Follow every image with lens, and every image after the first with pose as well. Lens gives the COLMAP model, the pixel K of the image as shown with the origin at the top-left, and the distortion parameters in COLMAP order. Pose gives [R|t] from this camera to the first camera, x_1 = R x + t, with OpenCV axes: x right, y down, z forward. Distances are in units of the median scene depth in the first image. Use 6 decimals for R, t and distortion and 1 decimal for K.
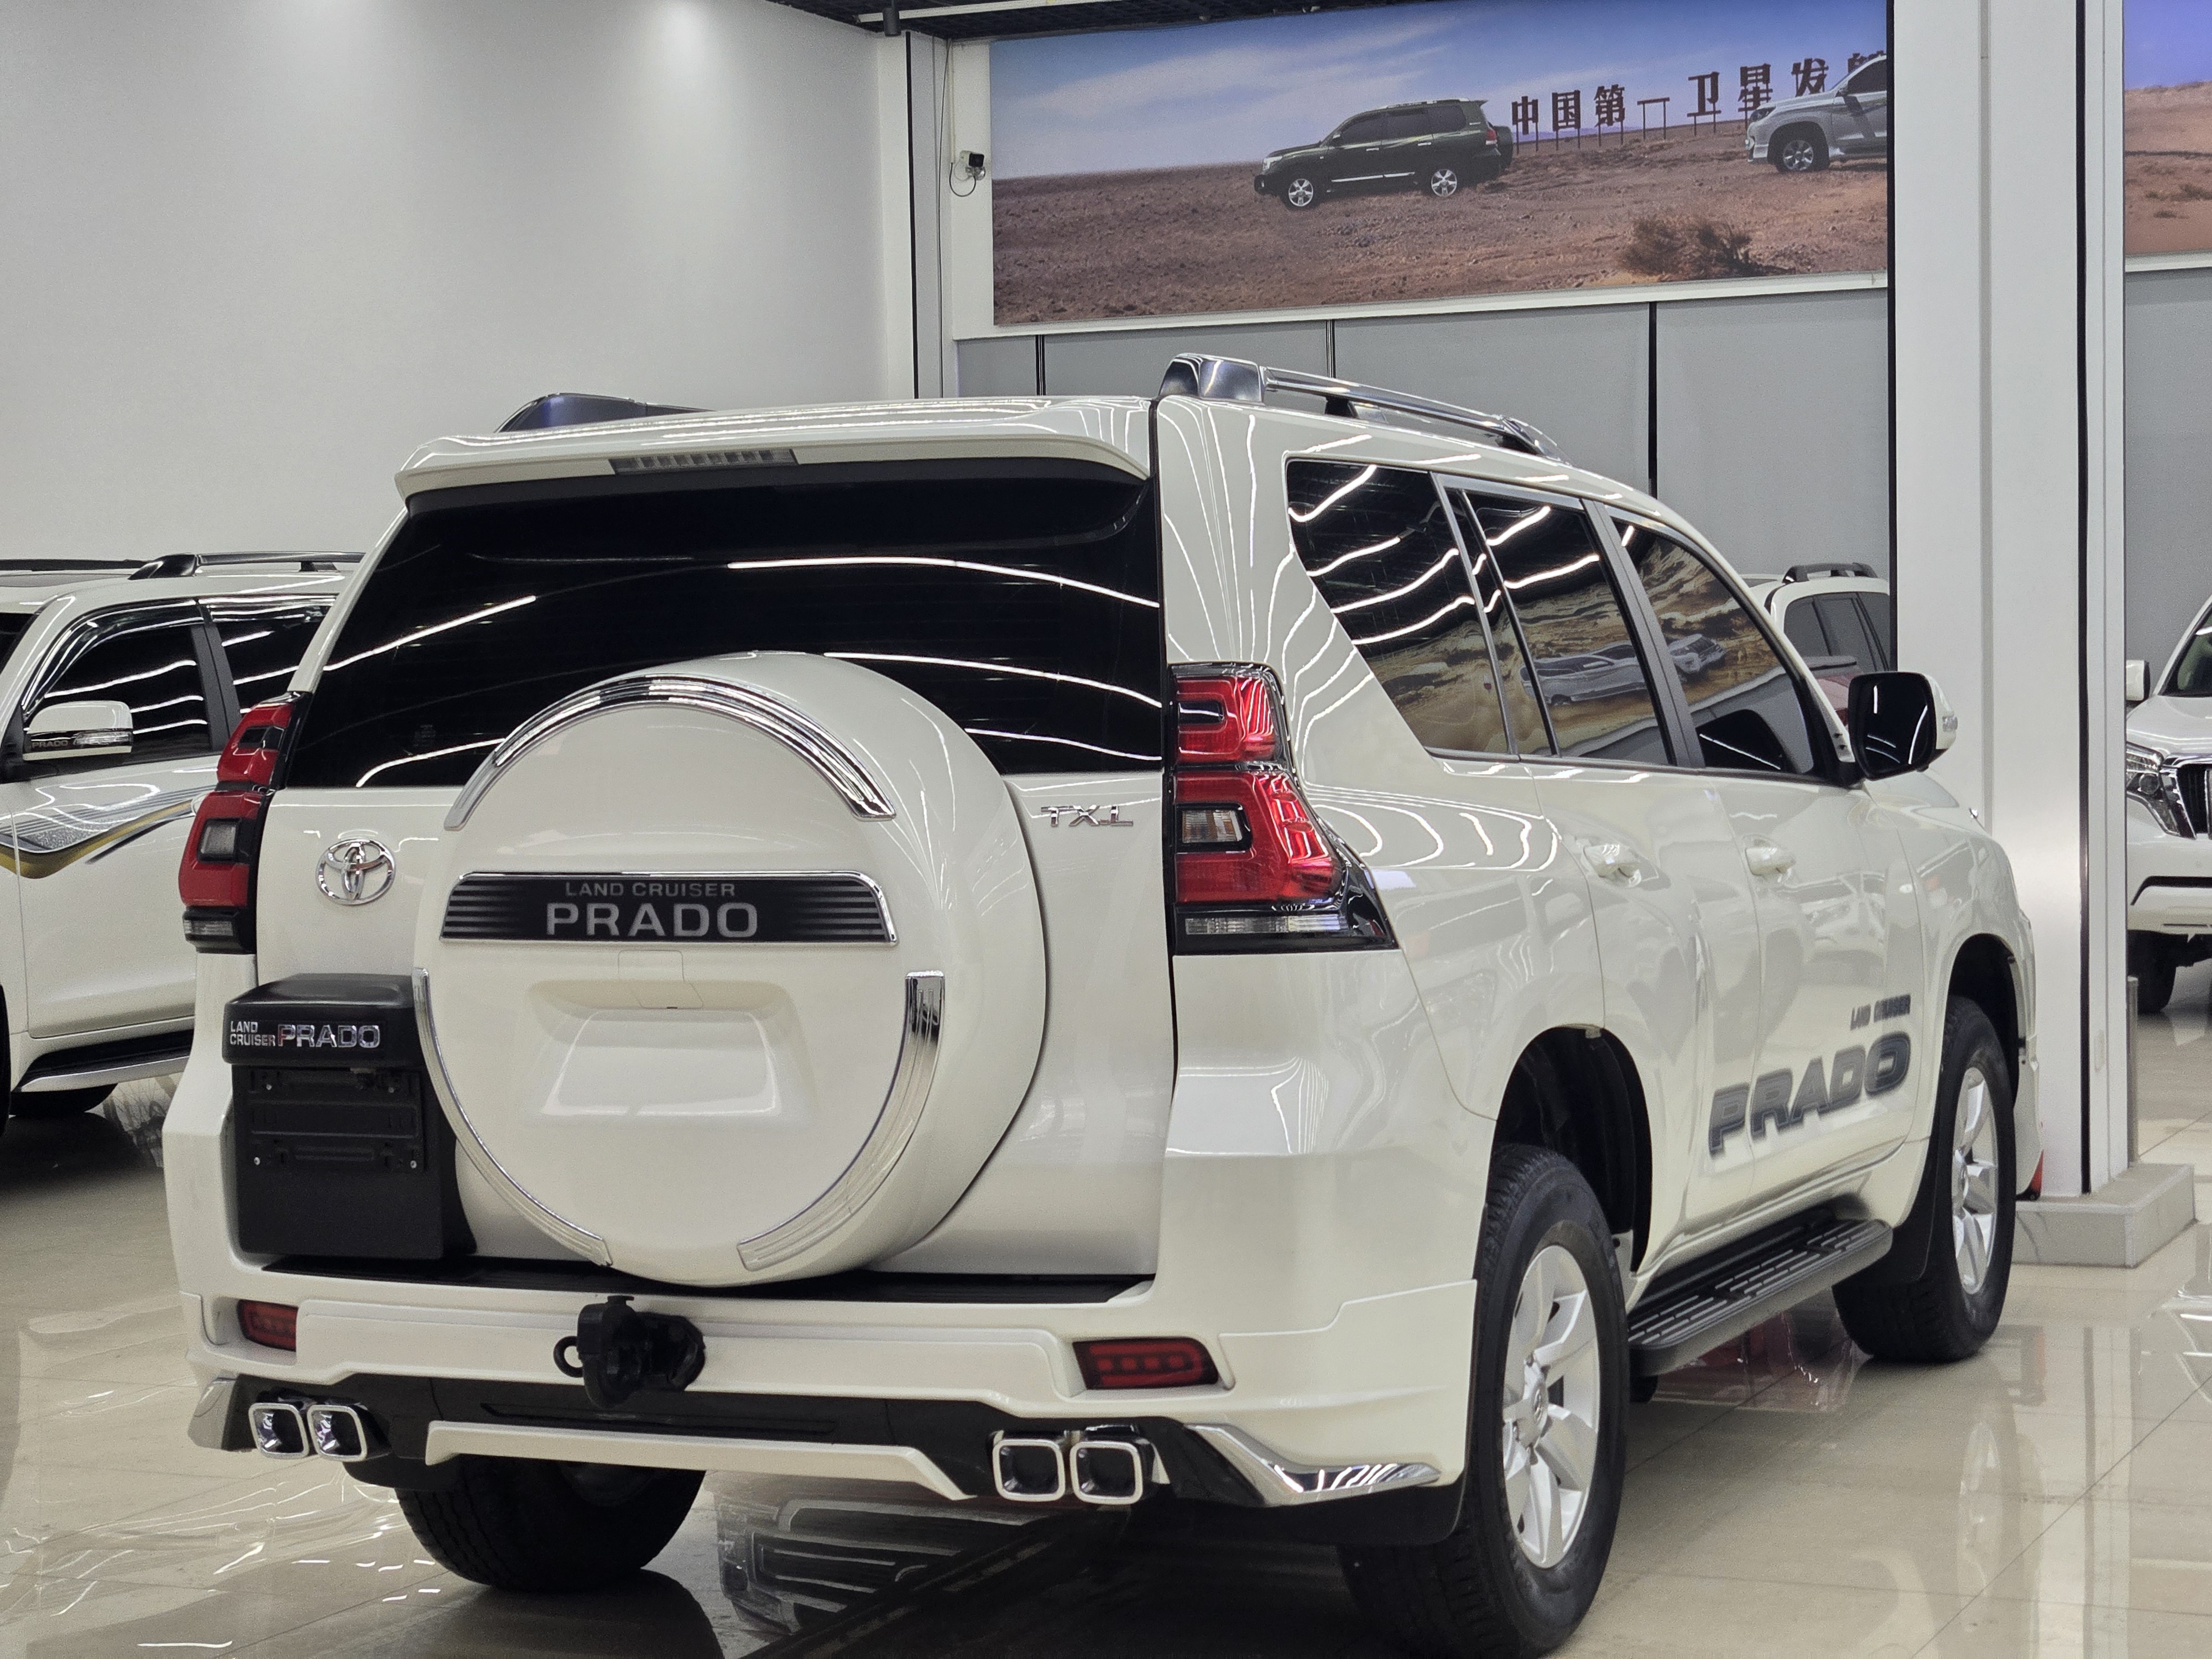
lens RADIAL K [[4475.2, 0, 1105.6], [0, 4475.2, 825.7], [0, 0, 1]] dist [-0.037887, 0.000000]
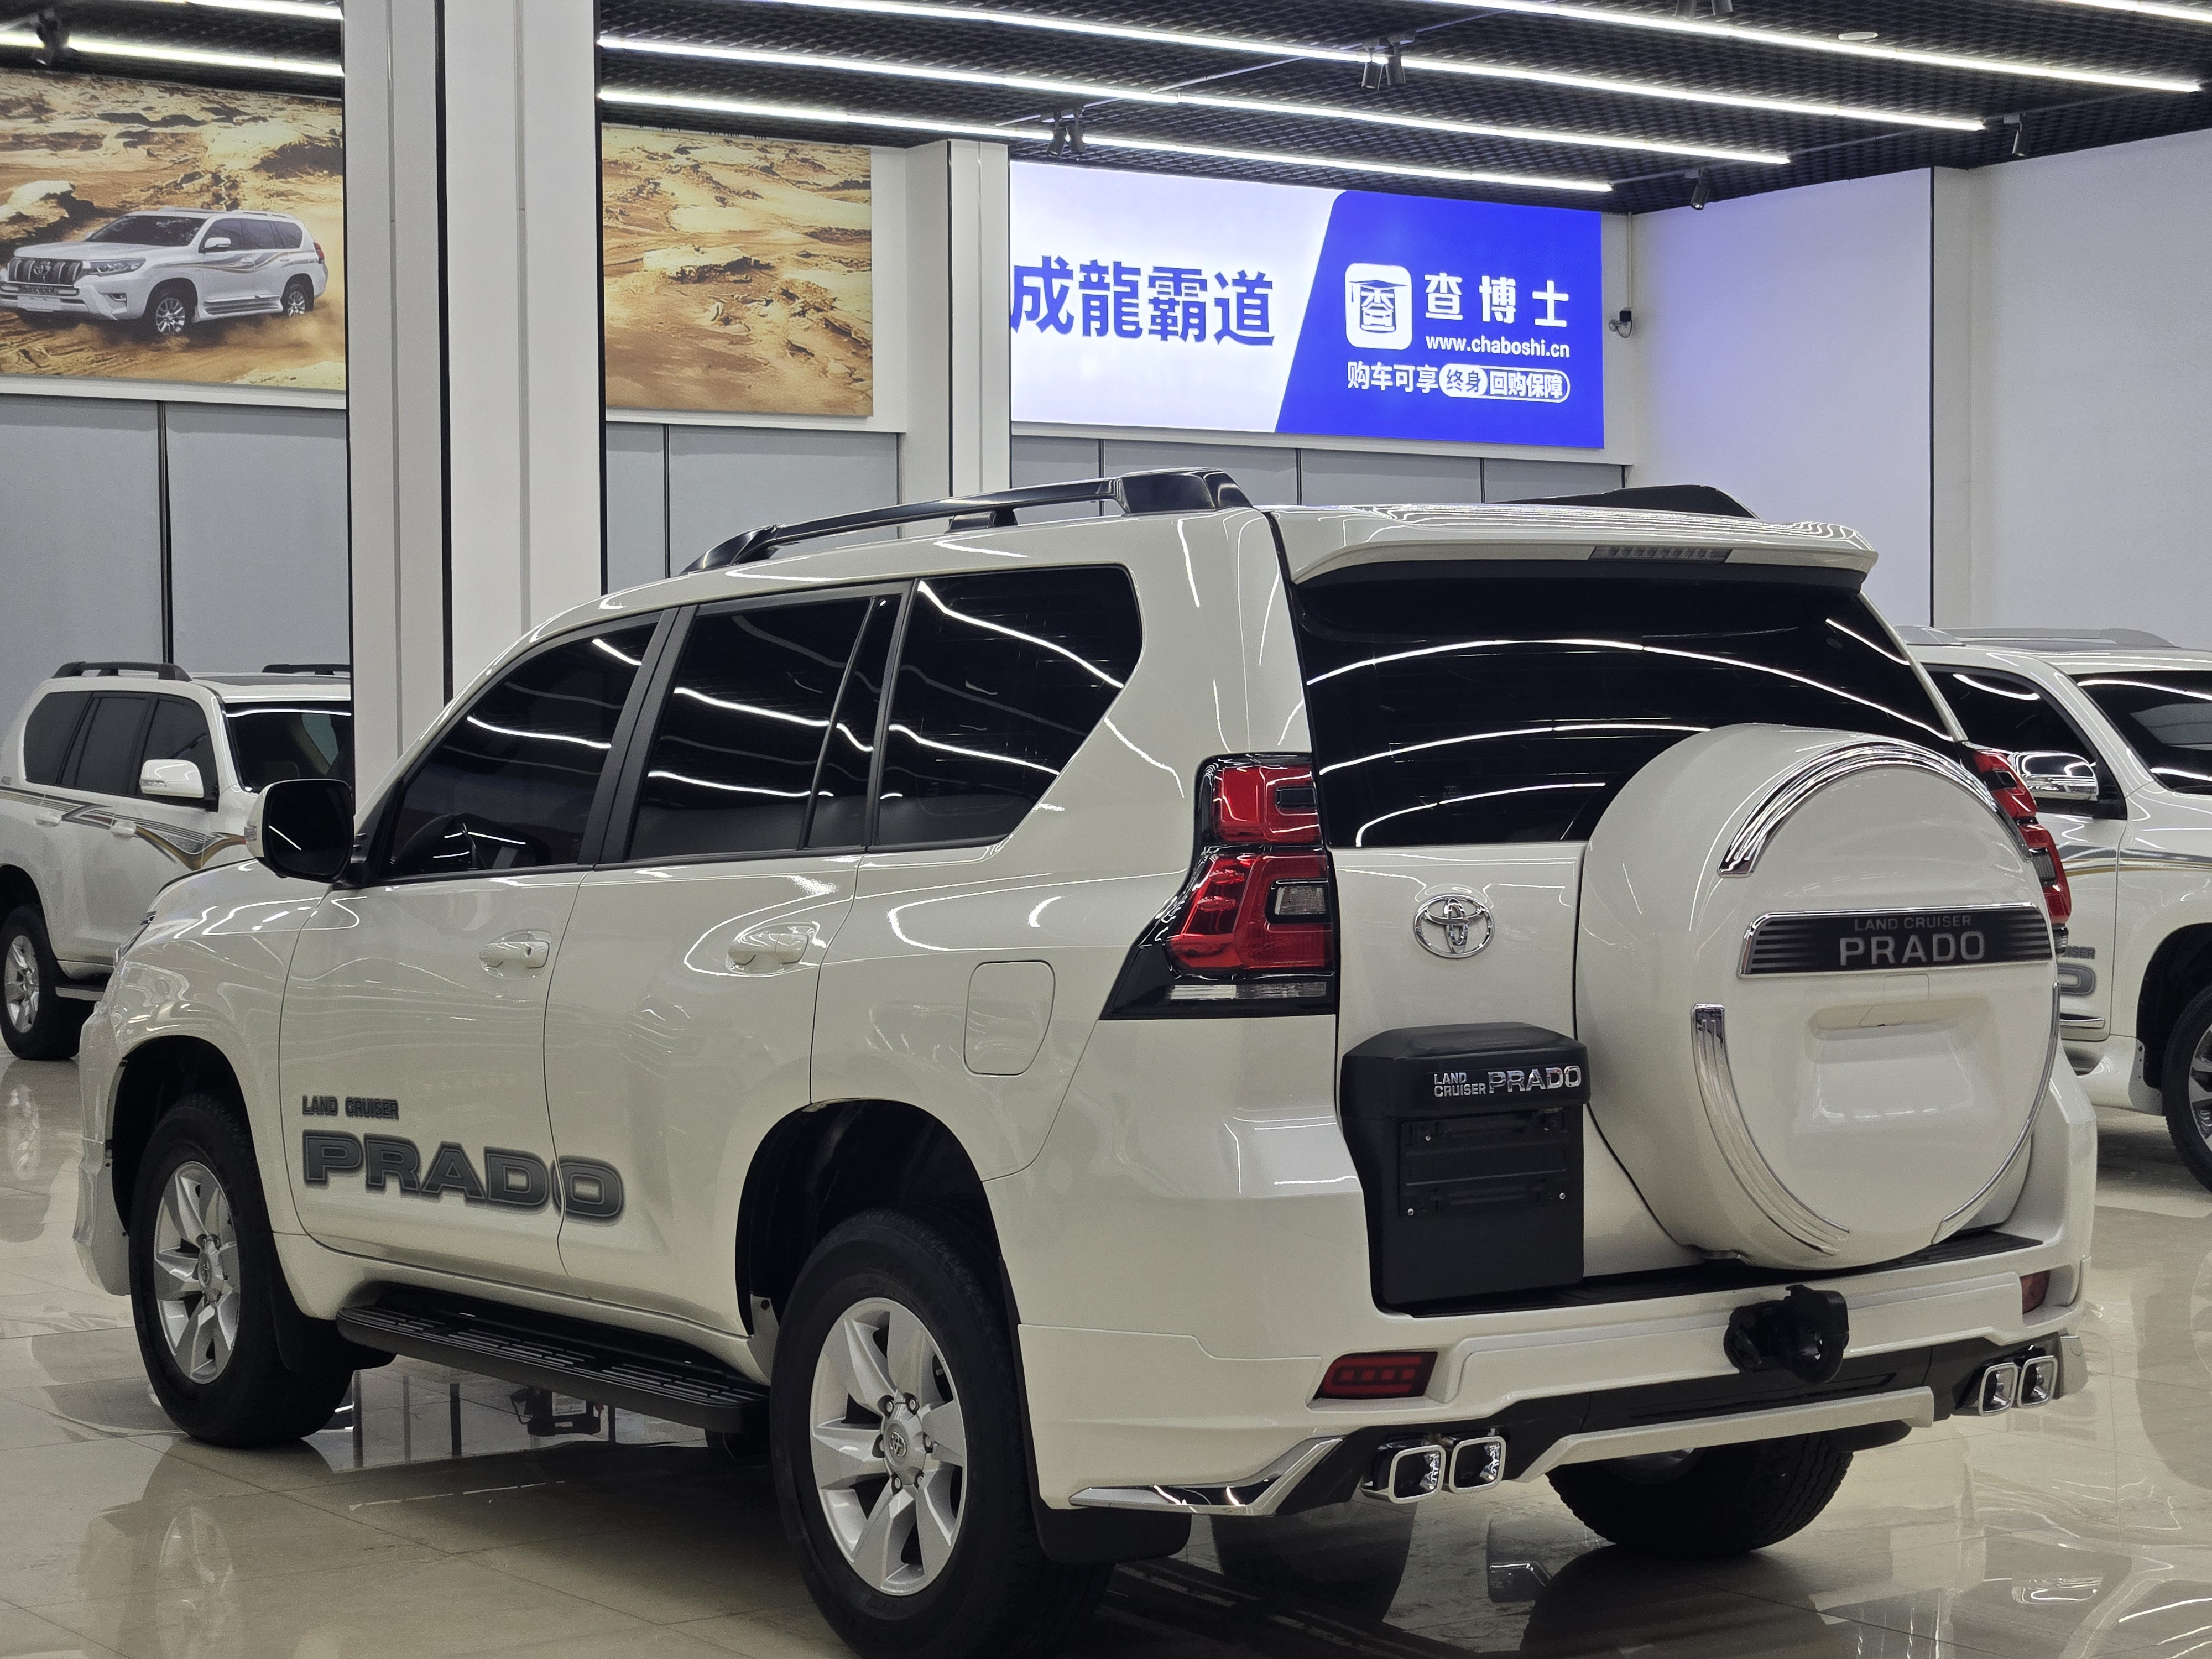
lens RADIAL K [[4475.2, 0, 1107.8], [0, 4475.2, 835.7], [0, 0, 1]] dist [-0.037887, 0.000000]
pose [[0.500277, -0.003477, 0.865859, -1.196888], [0.030844, 0.999429, -0.013807, 0.001129], [-0.865316, 0.033614, 0.500098, 0.586957]]
